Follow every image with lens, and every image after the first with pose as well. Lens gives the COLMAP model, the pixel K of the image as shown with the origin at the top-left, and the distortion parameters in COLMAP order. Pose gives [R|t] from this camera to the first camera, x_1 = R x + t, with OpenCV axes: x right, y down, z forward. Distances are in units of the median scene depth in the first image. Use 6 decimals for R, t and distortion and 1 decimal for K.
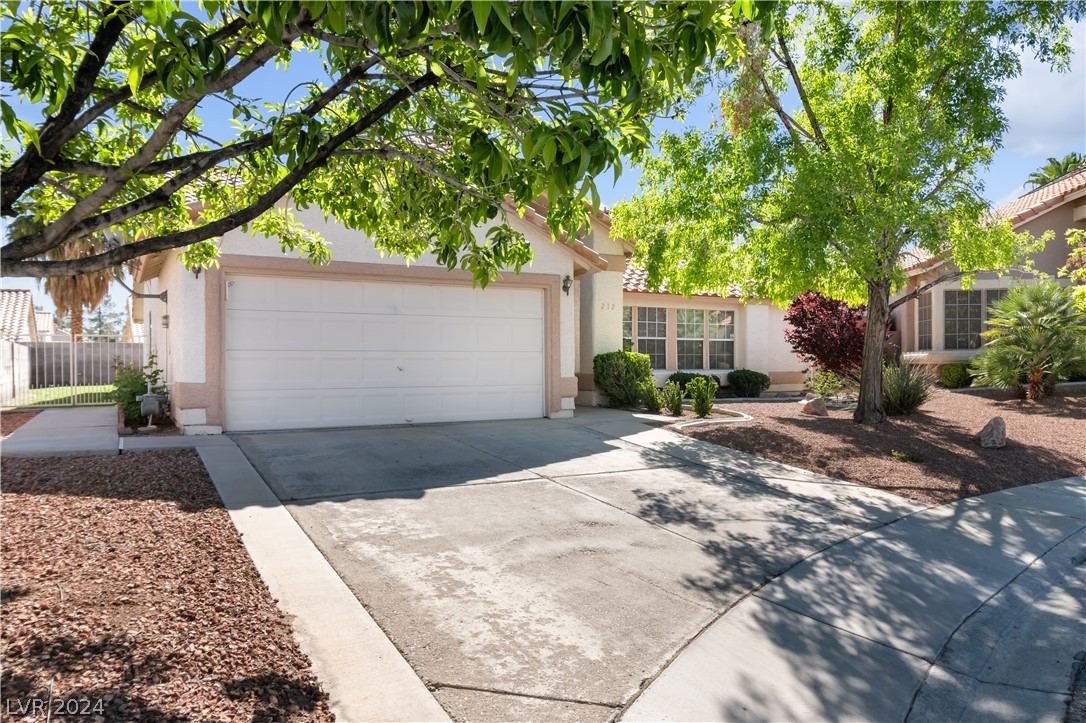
lens RADIAL K [[750.8, 0, 546.7], [0, 750.8, 363.7], [0, 0, 1]] dist [0.010757, -0.009511]
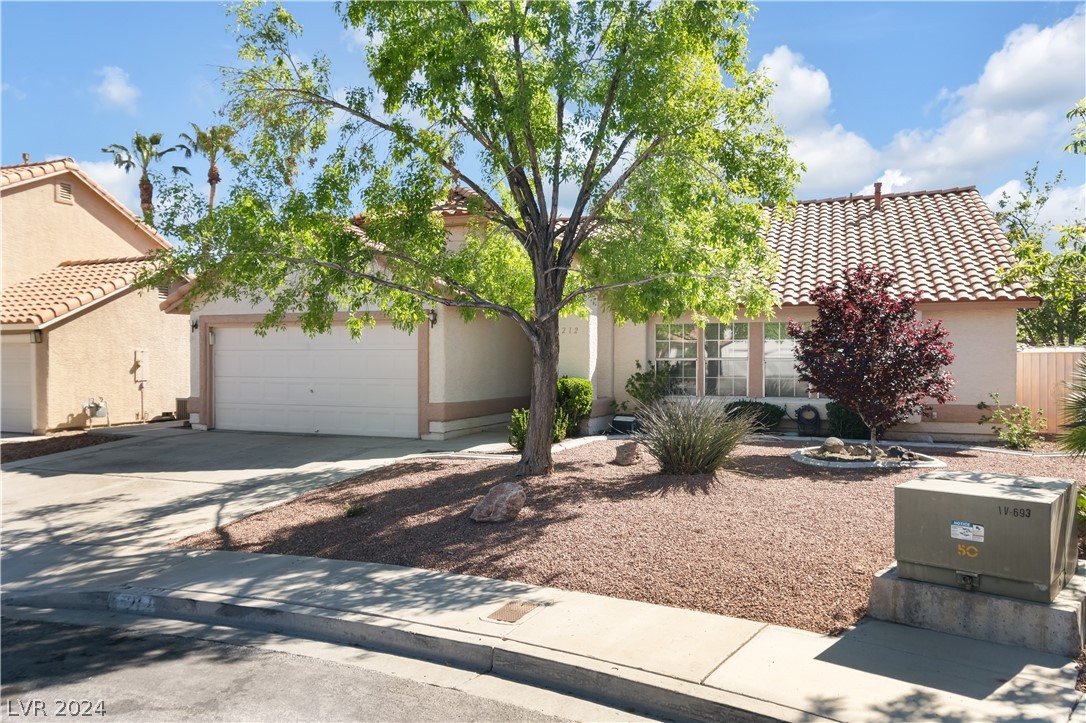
lens RADIAL K [[750.8, 0, 546.8], [0, 750.8, 359.9], [0, 0, 1]] dist [0.010757, -0.009511]
pose [[0.618345, -0.000523, -0.785907, 1.211138], [-0.005398, 0.999973, -0.004912, -0.048099], [0.785888, 0.007279, 0.618326, 0.580221]]
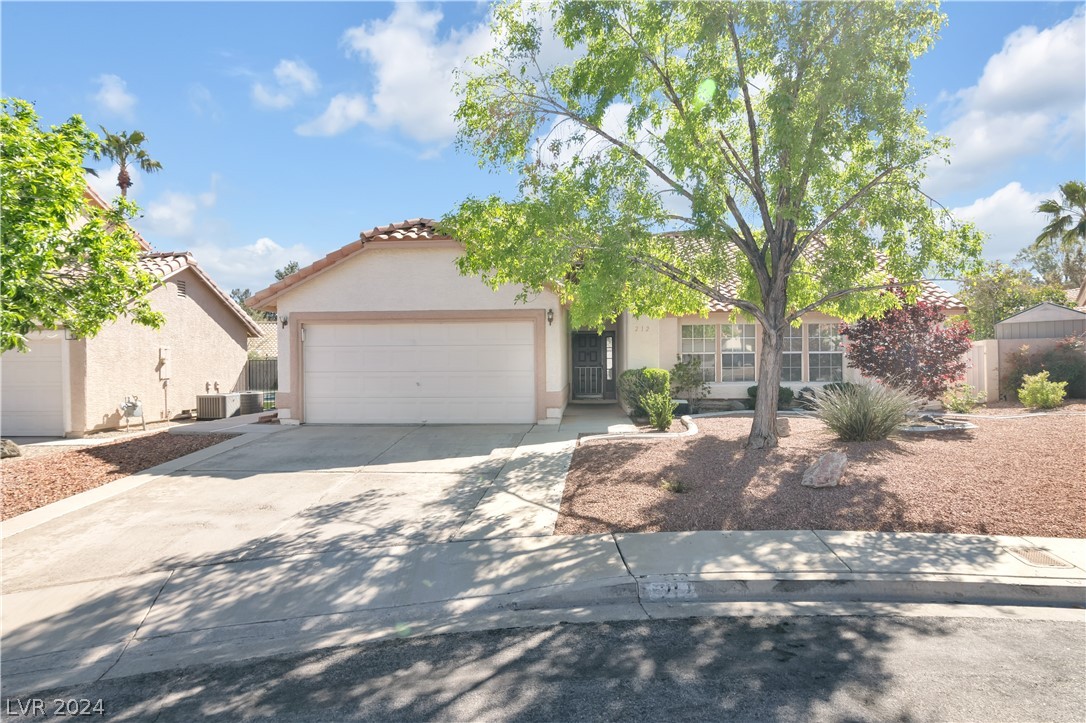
lens RADIAL K [[600.1, 0, 545.4], [0, 600.1, 361.4], [0, 0, 1]] dist [0.011222, -0.002314]
pose [[0.826391, -0.003583, -0.563085, 0.710761], [0.003354, 0.999993, -0.001440, -0.037502], [0.563086, -0.000698, 0.826398, 0.234308]]
